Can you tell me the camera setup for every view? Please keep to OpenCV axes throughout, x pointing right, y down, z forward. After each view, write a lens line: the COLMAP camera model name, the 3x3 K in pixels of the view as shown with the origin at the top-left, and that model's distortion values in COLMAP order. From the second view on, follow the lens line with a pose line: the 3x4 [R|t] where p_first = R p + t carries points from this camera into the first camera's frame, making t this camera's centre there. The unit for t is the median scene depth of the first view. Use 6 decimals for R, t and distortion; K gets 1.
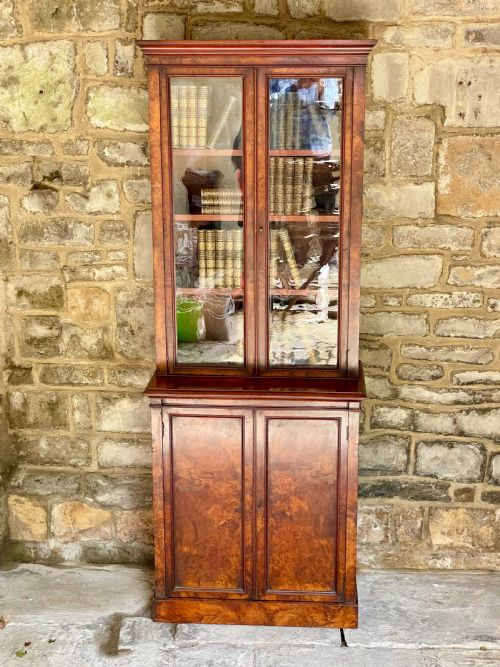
lens RADIAL K [[1024.2, 0, 249.8], [0, 1024.2, 331.9], [0, 0, 1]] dist [0.131841, -0.276421]
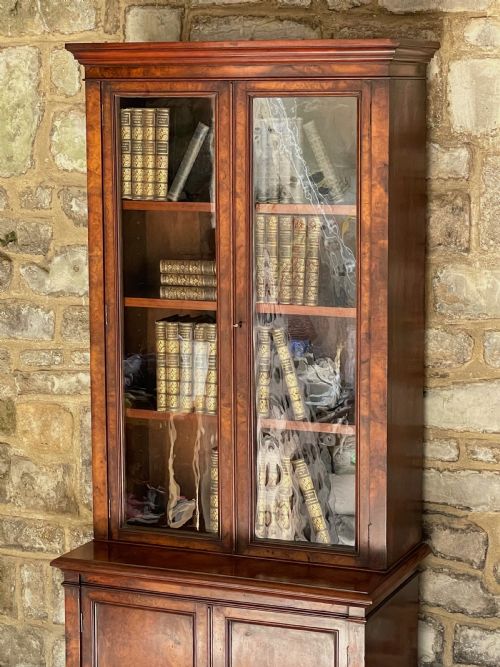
lens RADIAL K [[1657.9, 0, 247.9], [0, 1657.9, 331.3], [0, 0, 1]] dist [0.002115, 1.180653]
pose [[0.947206, 0.043354, -0.317681, 0.317679], [-0.078137, 0.992156, -0.097576, 0.005639], [0.310958, 0.117247, 0.943164, 0.013809]]
